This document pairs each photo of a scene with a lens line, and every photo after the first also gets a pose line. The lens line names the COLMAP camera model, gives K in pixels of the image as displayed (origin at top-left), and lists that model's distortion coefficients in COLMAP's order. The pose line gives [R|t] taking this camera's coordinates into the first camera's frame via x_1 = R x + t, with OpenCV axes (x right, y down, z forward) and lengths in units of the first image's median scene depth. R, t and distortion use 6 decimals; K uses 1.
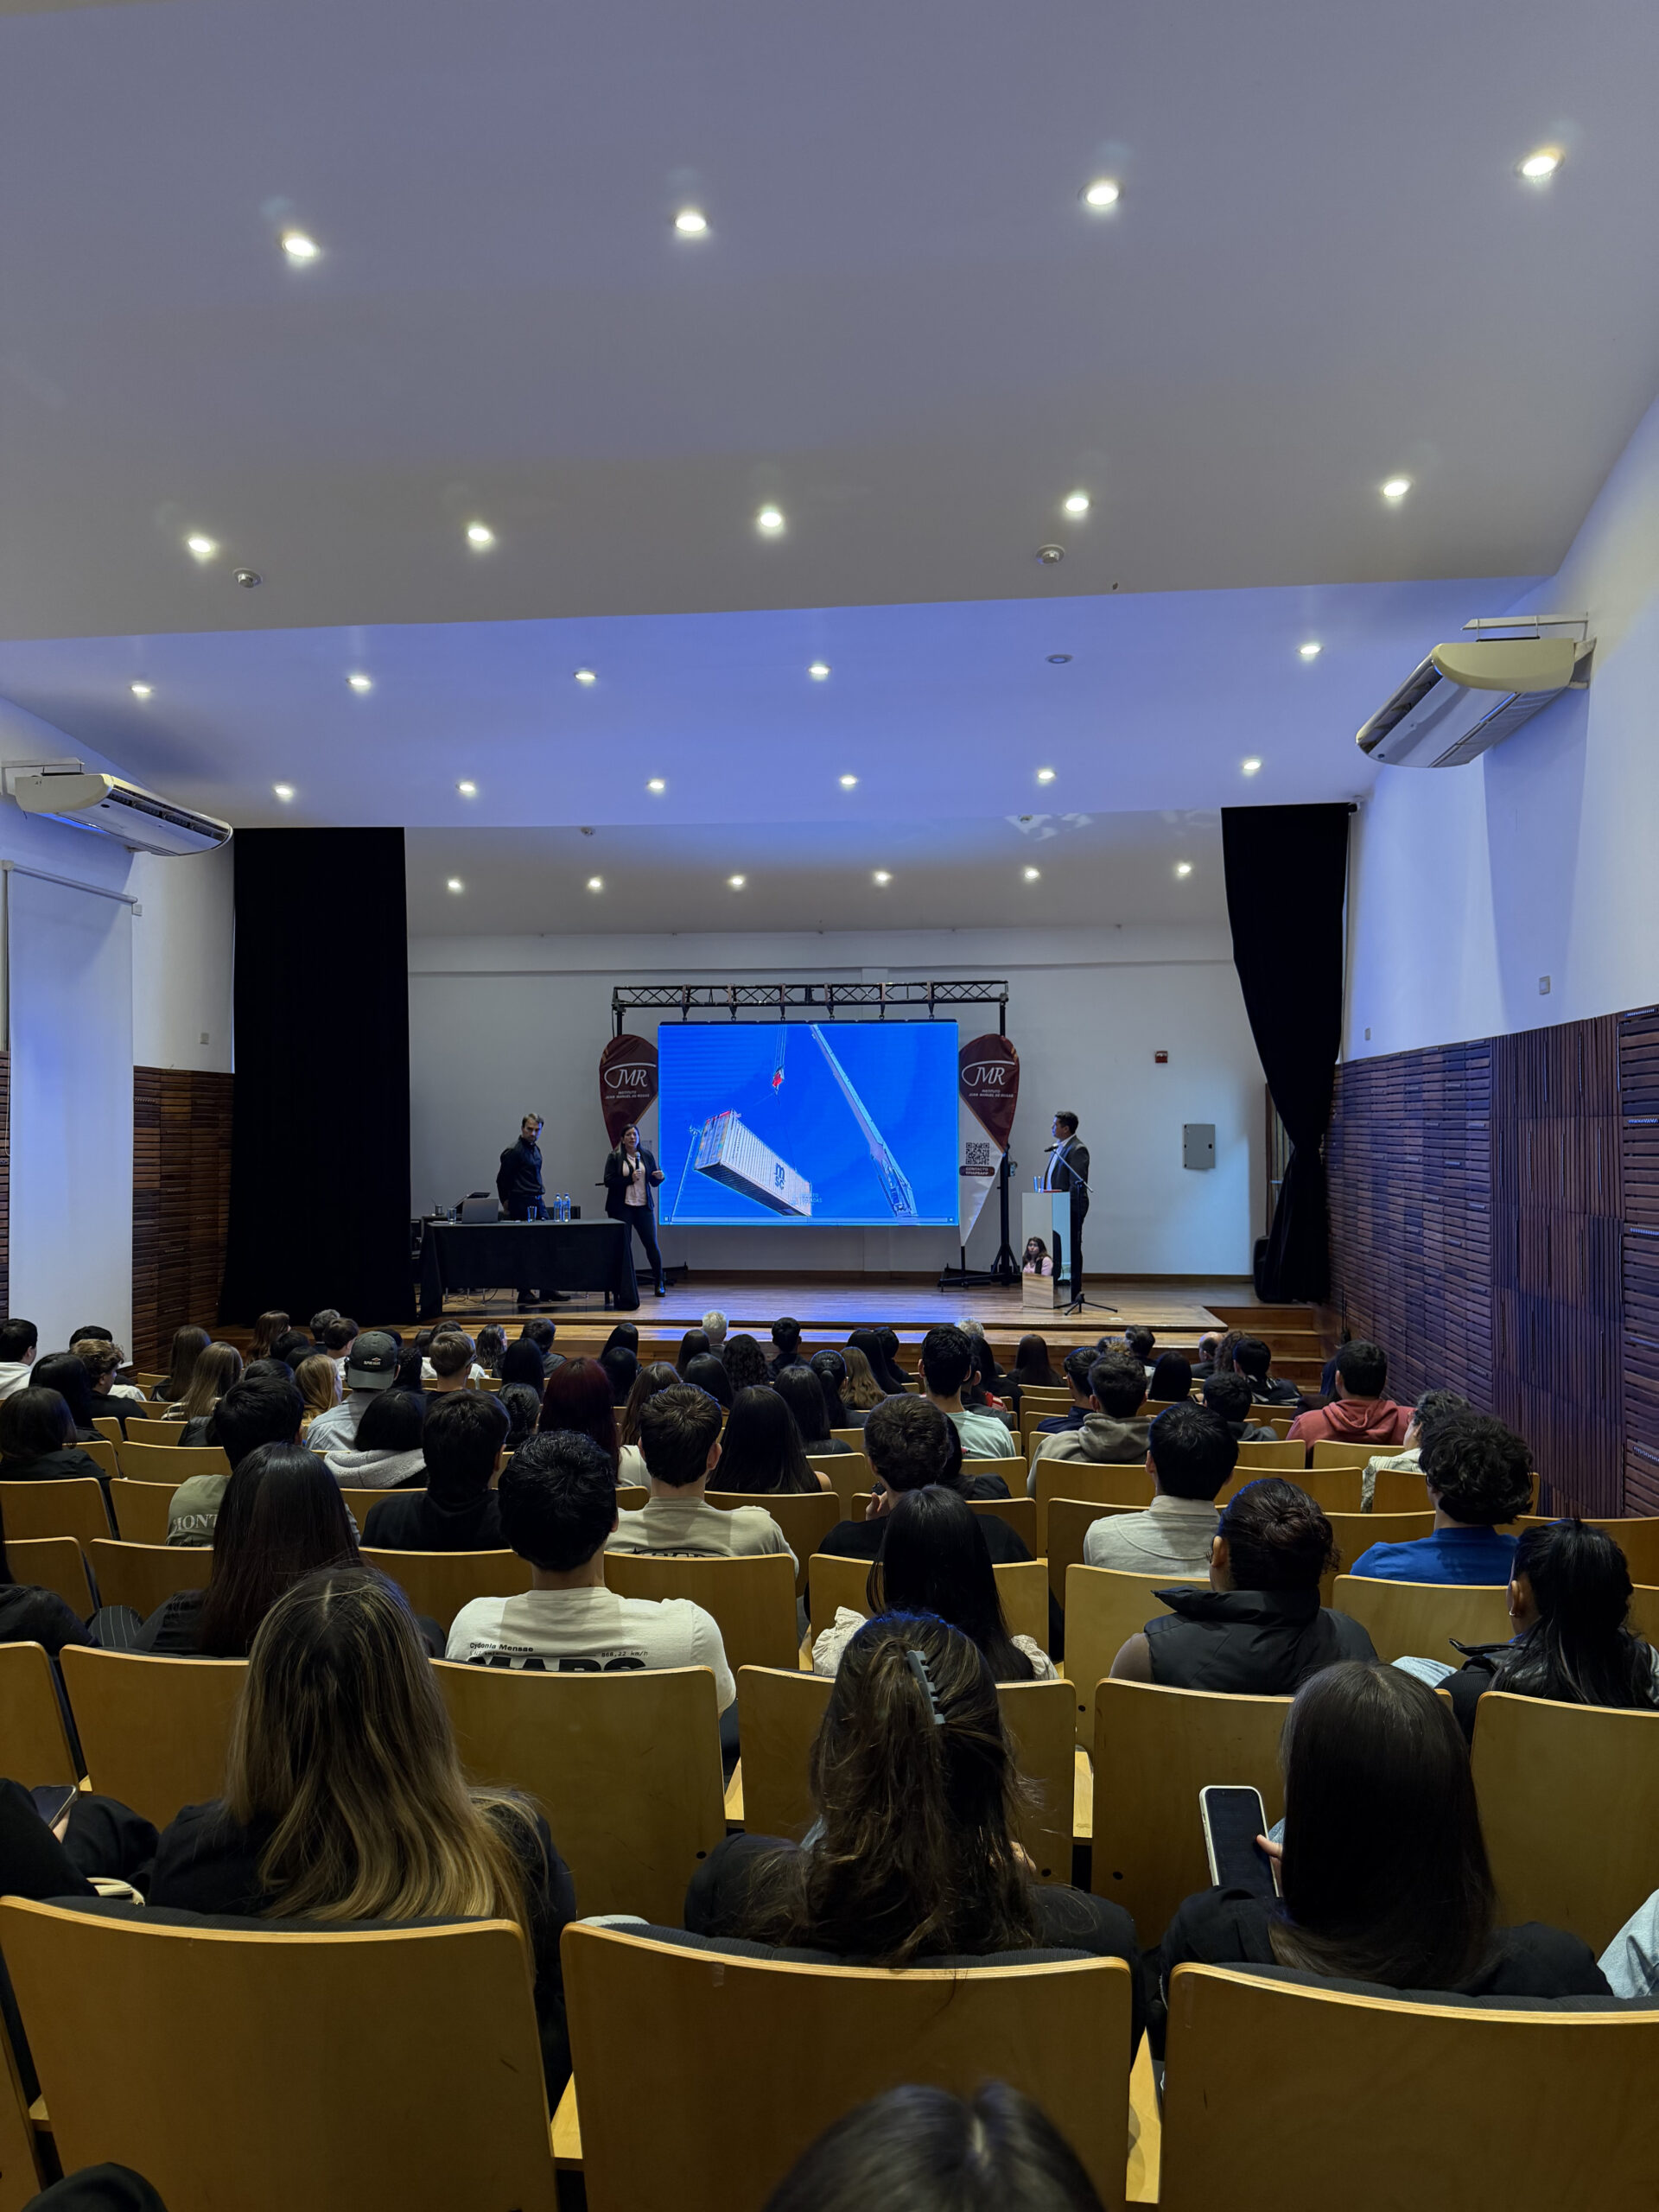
lens RADIAL K [[1546.3, 0, 818.6], [0, 1546.3, 1114.0], [0, 0, 1]] dist [0.078246, -0.080416]
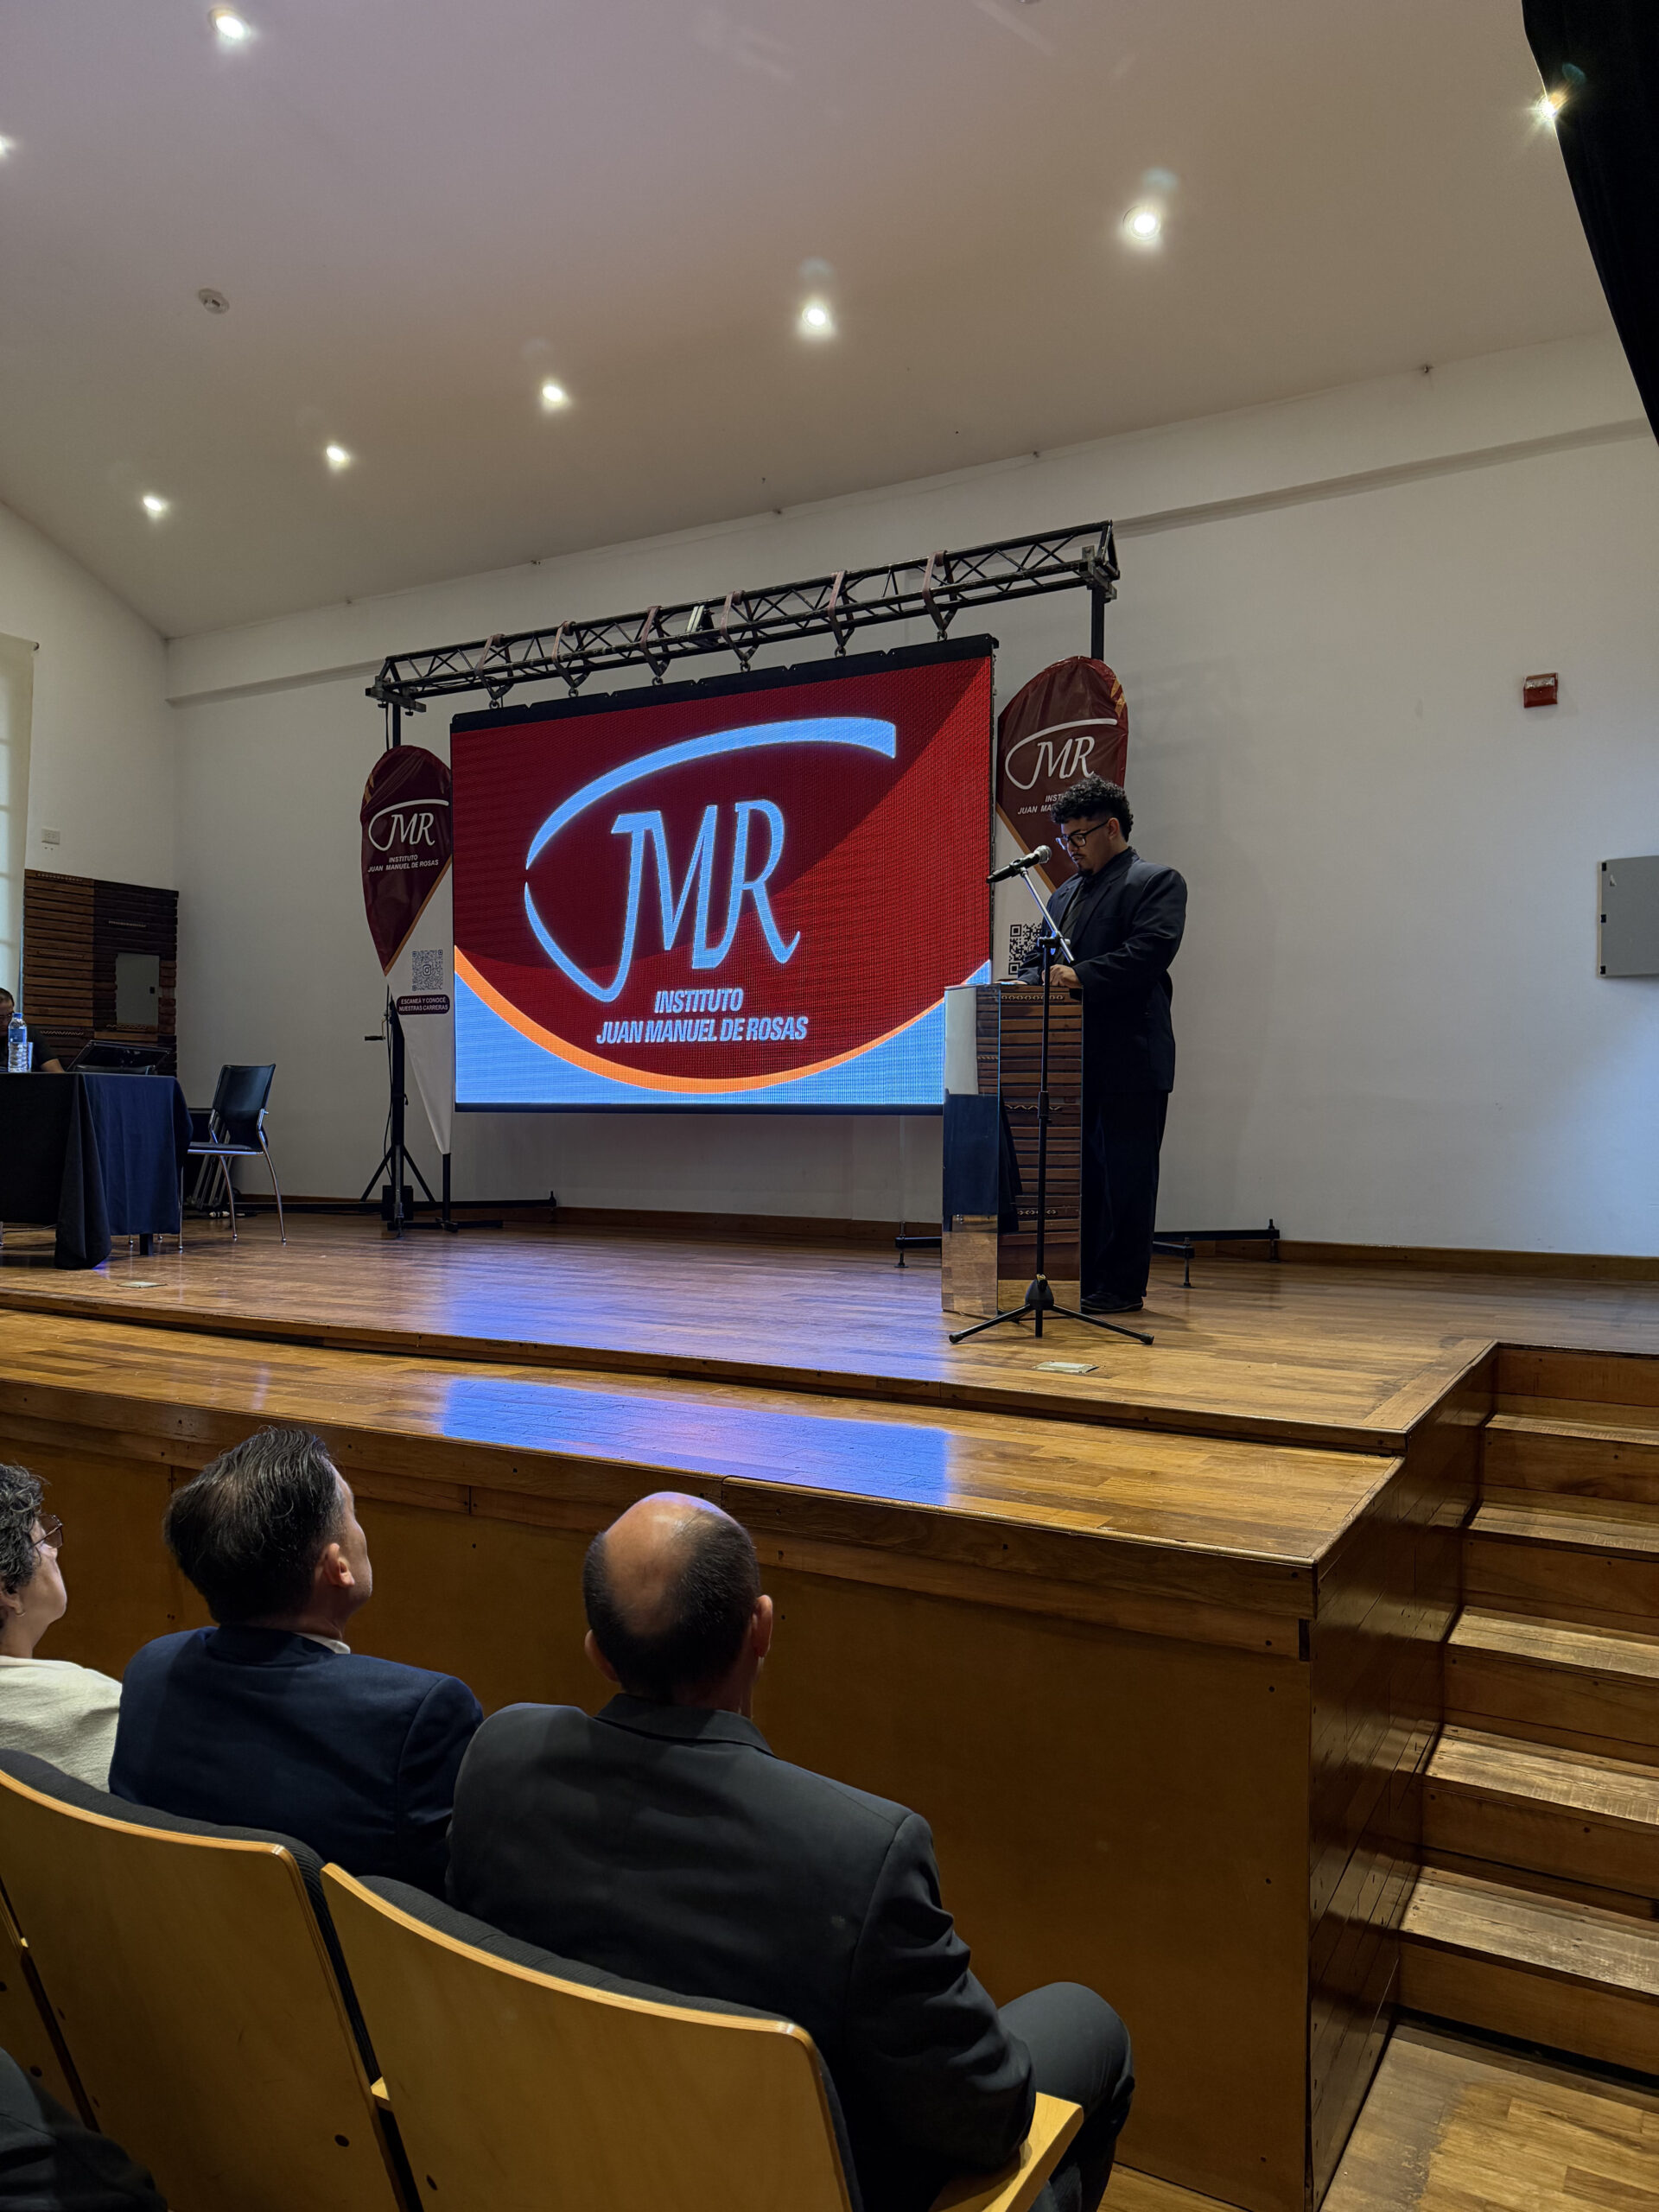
lens RADIAL K [[1546.3, 0, 844.0], [0, 1546.3, 1120.5], [0, 0, 1]] dist [0.078246, -0.080416]
pose [[0.920757, 0.009999, -0.390009, 0.248530], [-0.003876, 0.999857, 0.016484, 0.074430], [0.390118, -0.013666, 0.920663, 0.661184]]
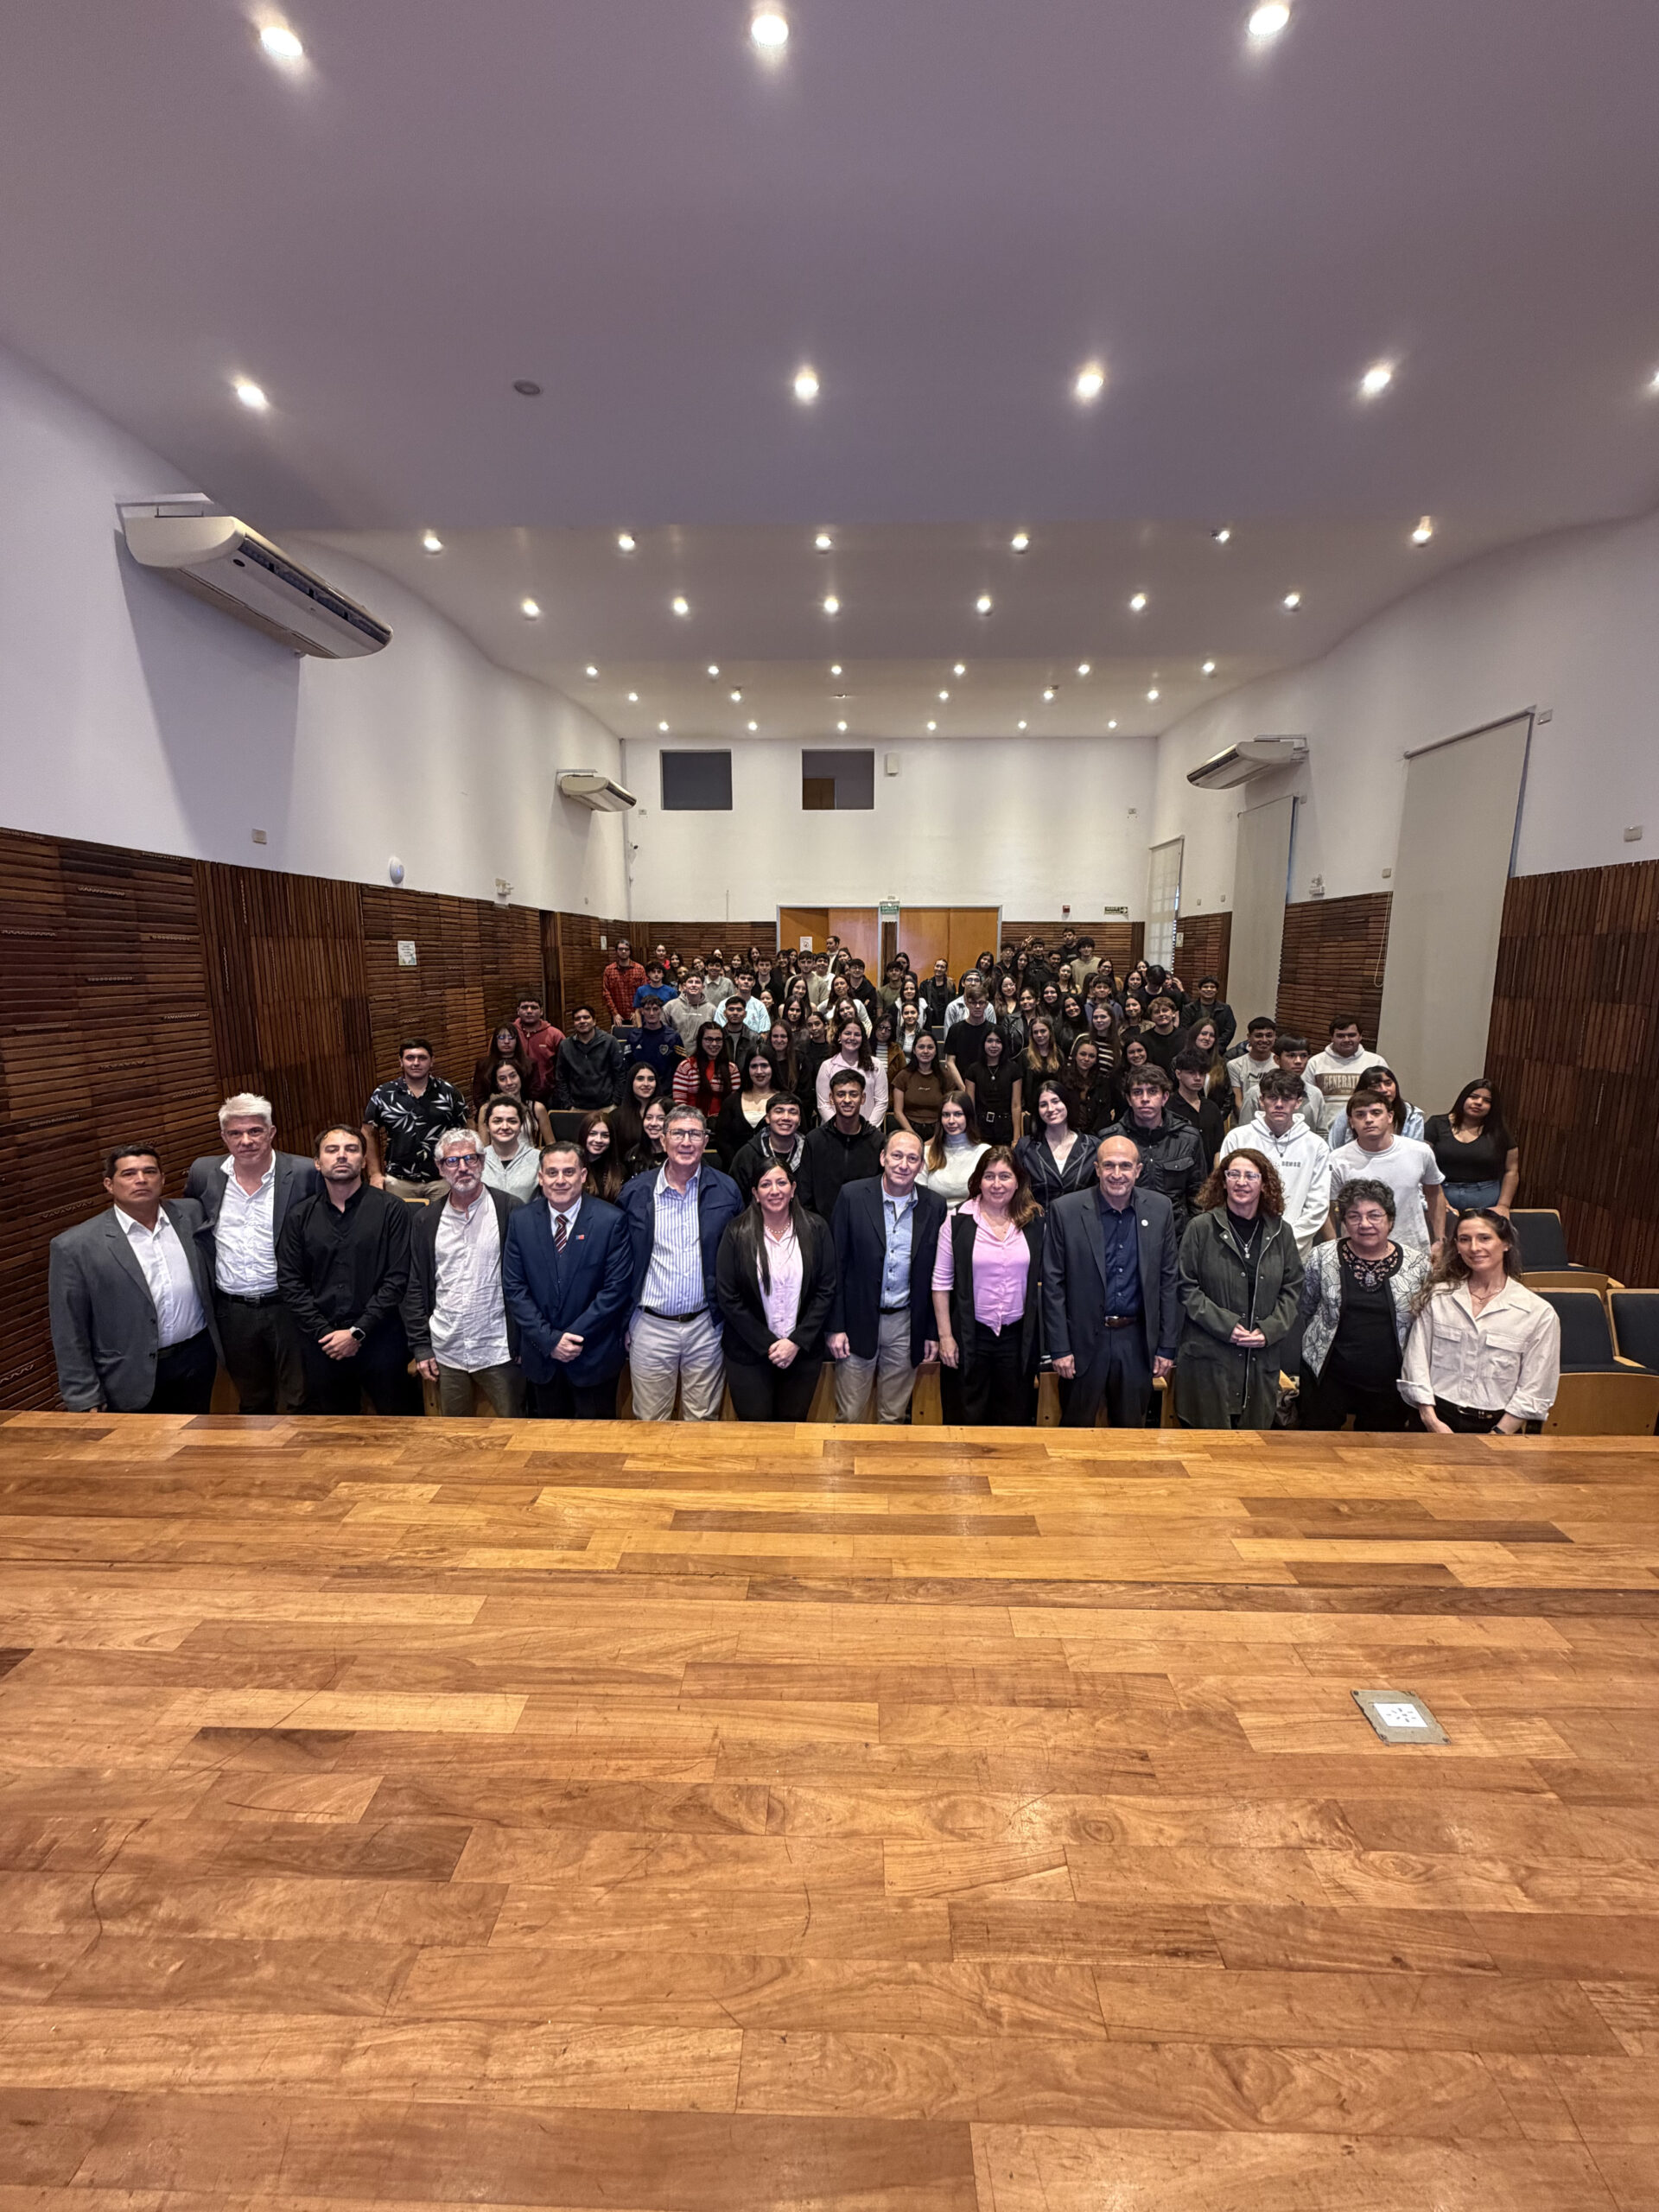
lens RADIAL K [[889.3, 0, 833.2], [0, 889.3, 1100.2], [0, 0, 1]] dist [0.000009, 0.000019]
pose [[-0.997395, 0.015227, -0.070509, 0.016613], [0.004611, 0.988925, 0.148345, 0.017782], [0.071987, 0.147634, -0.986419, 1.048403]]
